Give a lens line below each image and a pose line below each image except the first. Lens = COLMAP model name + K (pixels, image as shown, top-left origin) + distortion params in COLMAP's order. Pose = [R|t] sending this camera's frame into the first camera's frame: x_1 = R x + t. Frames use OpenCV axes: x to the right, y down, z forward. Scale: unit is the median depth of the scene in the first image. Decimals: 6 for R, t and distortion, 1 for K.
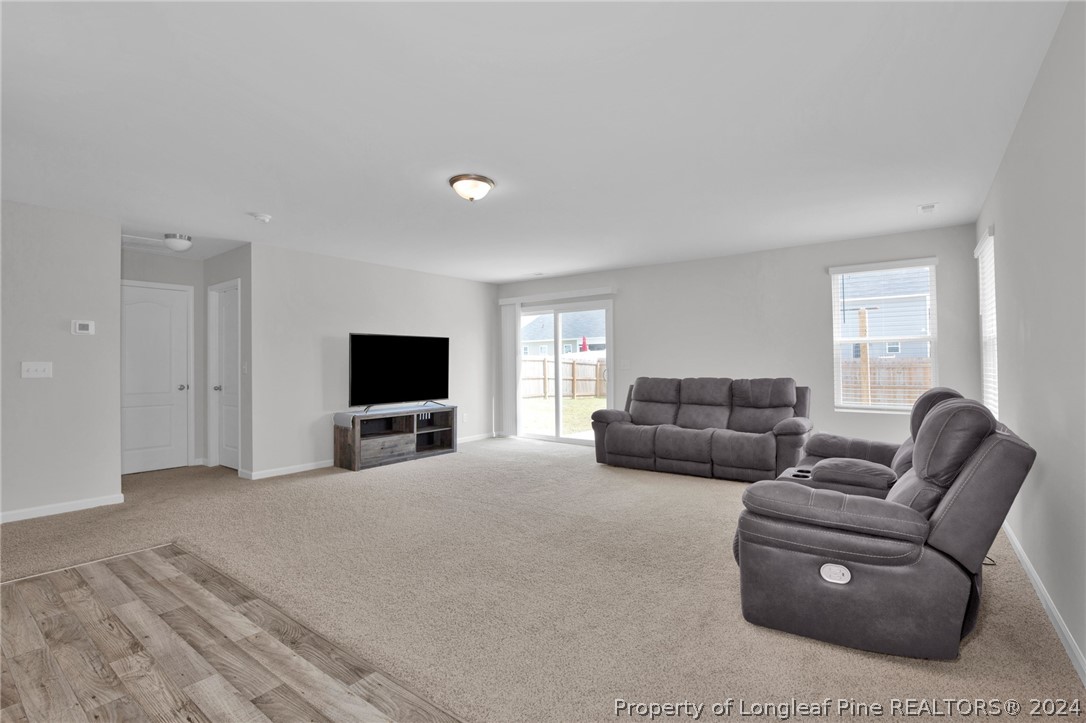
lens RADIAL K [[500.6, 0, 547.4], [0, 500.6, 354.6], [0, 0, 1]] dist [-0.034751, 0.000958]
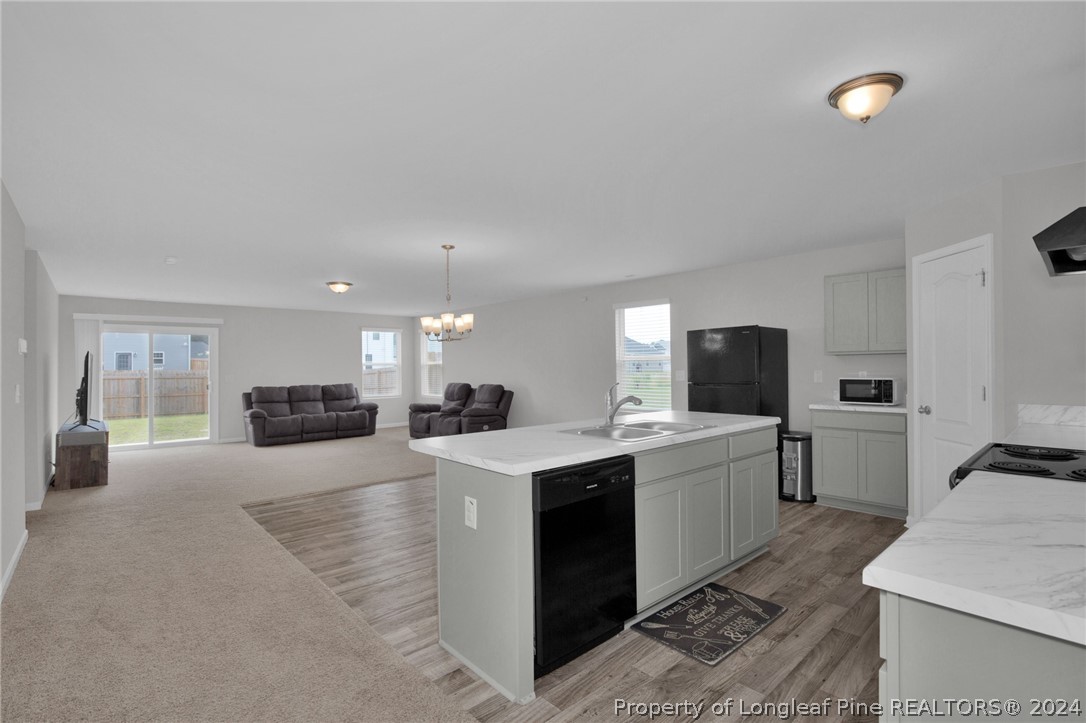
lens RADIAL K [[516.2, 0, 532.6], [0, 516.2, 347.0], [0, 0, 1]] dist [-0.029837, 0.001570]
pose [[0.215500, 0.039112, 0.975720, -1.201204], [-0.005313, 0.999230, -0.038881, -0.017707], [-0.976489, 0.003195, 0.215542, -0.099886]]
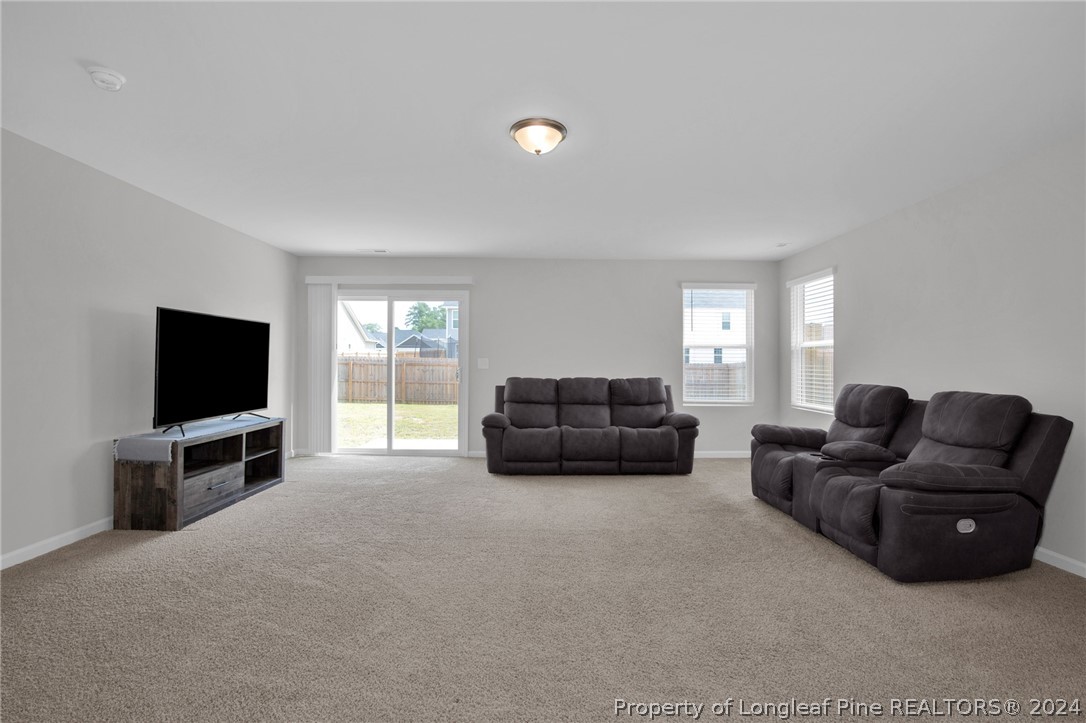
lens RADIAL K [[516.2, 0, 546.5], [0, 516.2, 361.7], [0, 0, 1]] dist [-0.029837, 0.001570]
pose [[0.795078, 0.013875, 0.606348, -0.389356], [-0.023142, 0.999704, 0.007469, 0.007916], [-0.606065, -0.019971, 0.795164, 0.213125]]
